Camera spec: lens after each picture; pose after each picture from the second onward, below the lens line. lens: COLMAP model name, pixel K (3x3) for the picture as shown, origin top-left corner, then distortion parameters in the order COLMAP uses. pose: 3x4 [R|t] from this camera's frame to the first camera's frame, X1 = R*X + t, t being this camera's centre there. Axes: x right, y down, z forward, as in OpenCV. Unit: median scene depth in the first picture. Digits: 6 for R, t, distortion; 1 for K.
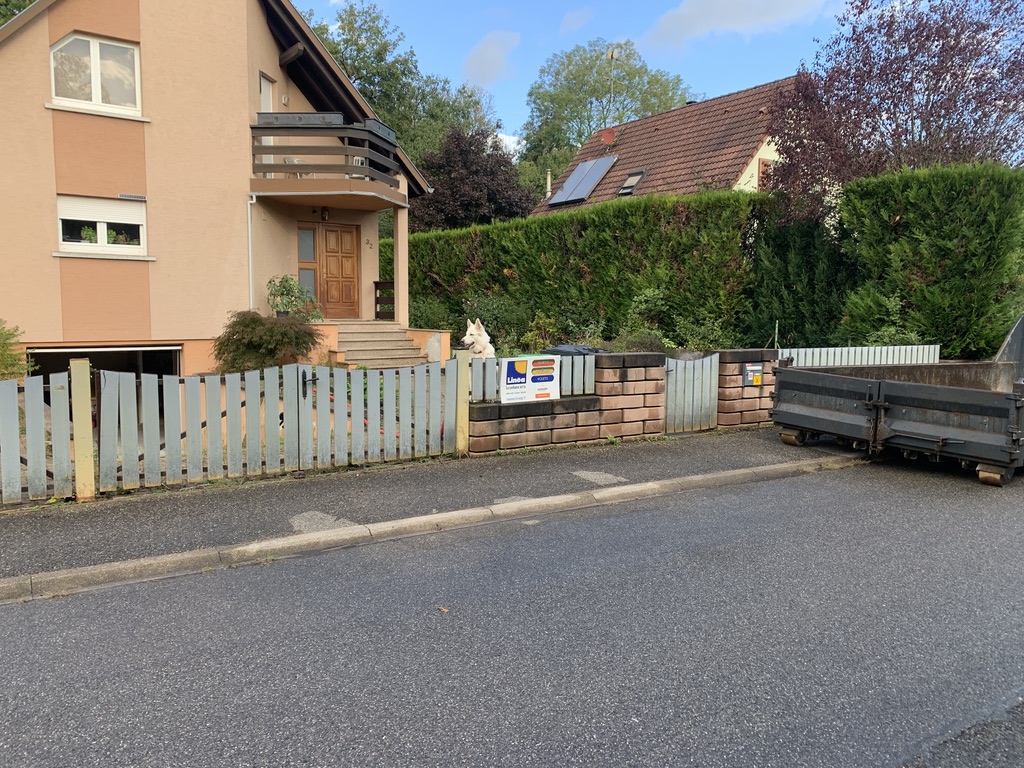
lens RADIAL K [[779.2, 0, 509.0], [0, 779.2, 377.5], [0, 0, 1]] dist [0.043365, -0.048183]
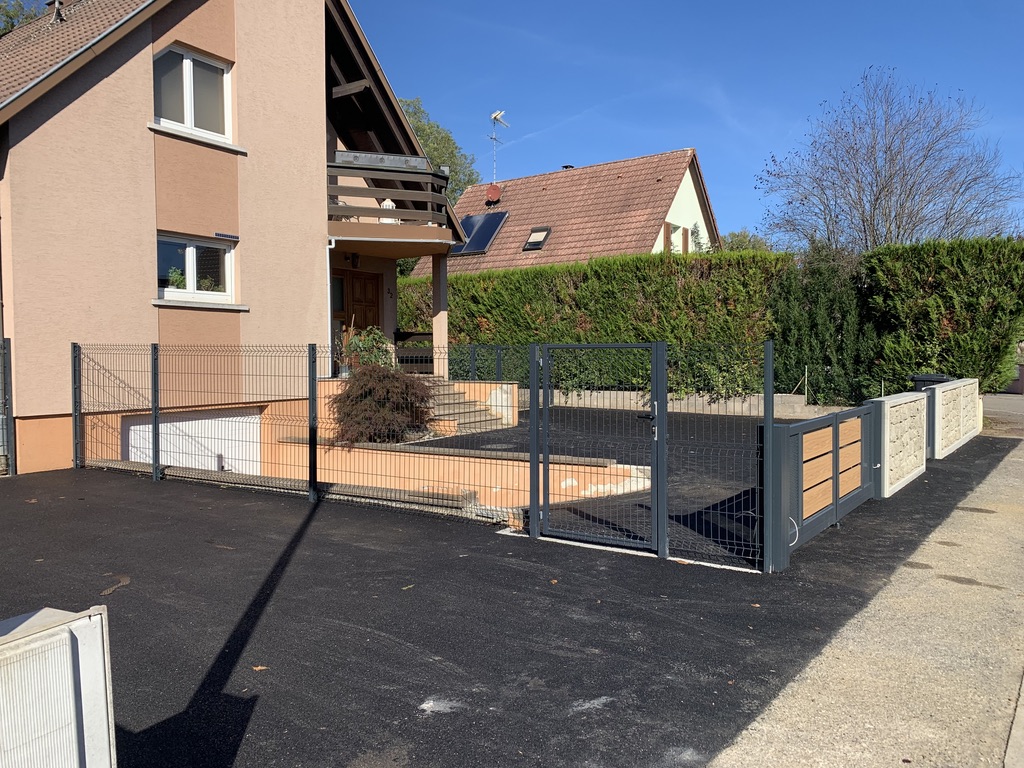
lens RADIAL K [[775.3, 0, 508.8], [0, 775.3, 382.2], [0, 0, 1]] dist [0.080299, -0.154409]
pose [[0.934577, -0.027218, 0.354718, -0.424129], [0.047523, 0.997684, -0.048654, -0.012267], [-0.352572, 0.062328, 0.933707, 0.086756]]
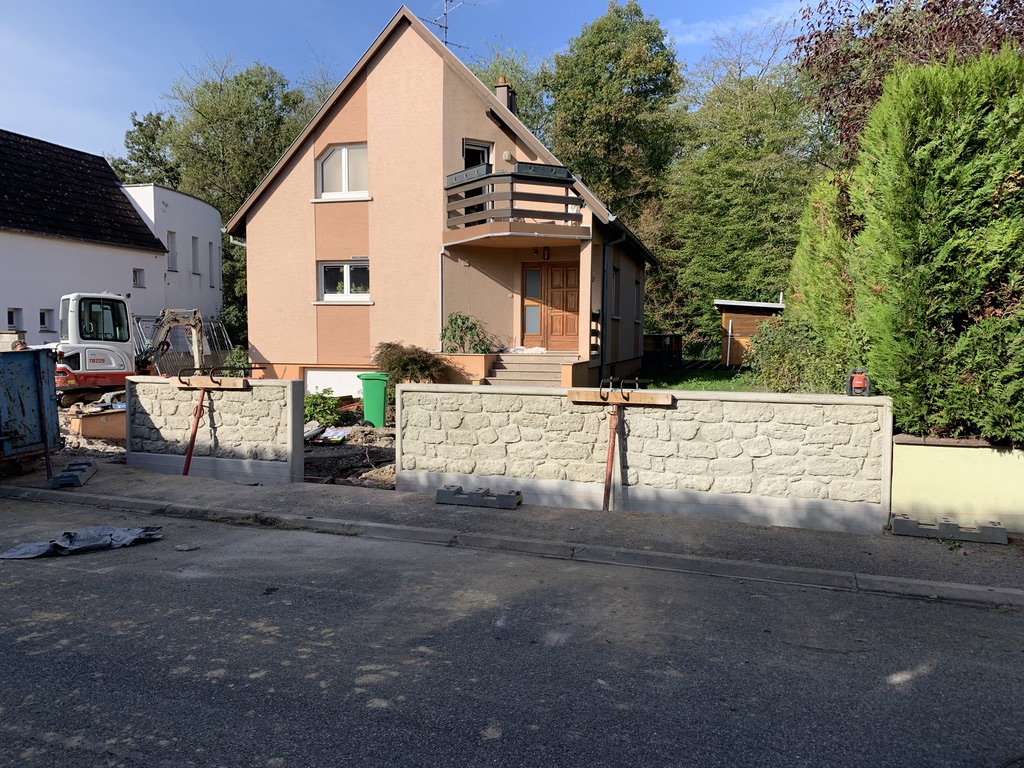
lens RADIAL K [[775.3, 0, 508.8], [0, 775.3, 382.2], [0, 0, 1]] dist [0.080299, -0.154409]
pose [[0.603547, 0.046441, -0.795974, 0.626778], [-0.072534, 0.997361, 0.003192, -0.035251], [0.794021, 0.055809, 0.605323, 0.349555]]
